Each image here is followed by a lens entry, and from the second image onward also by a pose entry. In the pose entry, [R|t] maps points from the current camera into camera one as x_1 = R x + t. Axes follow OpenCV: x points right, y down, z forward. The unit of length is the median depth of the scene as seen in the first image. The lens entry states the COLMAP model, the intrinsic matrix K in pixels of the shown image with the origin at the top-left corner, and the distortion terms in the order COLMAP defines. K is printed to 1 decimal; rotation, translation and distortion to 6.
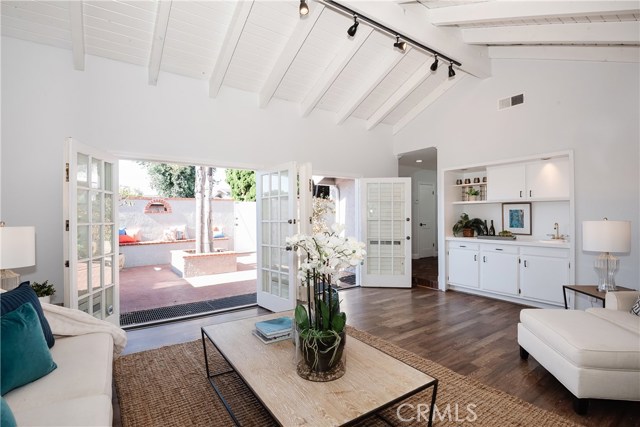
lens RADIAL K [[304.1, 0, 319.3], [0, 304.1, 213.1], [0, 0, 1]] dist [-0.023648, -0.004151]
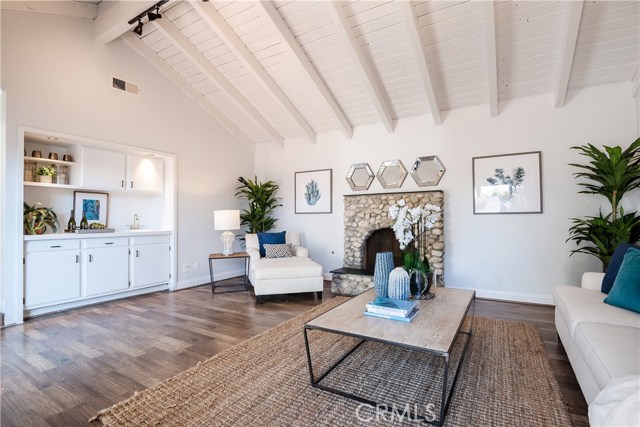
lens RADIAL K [[301.6, 0, 317.9], [0, 301.6, 215.8], [0, 0, 1]] dist [-0.005461, -0.000698]
pose [[-0.408401, 0.014641, 0.912685, -0.441863], [-0.003028, 0.999844, -0.017395, 0.051973], [-0.912798, -0.009868, -0.408293, 0.778854]]
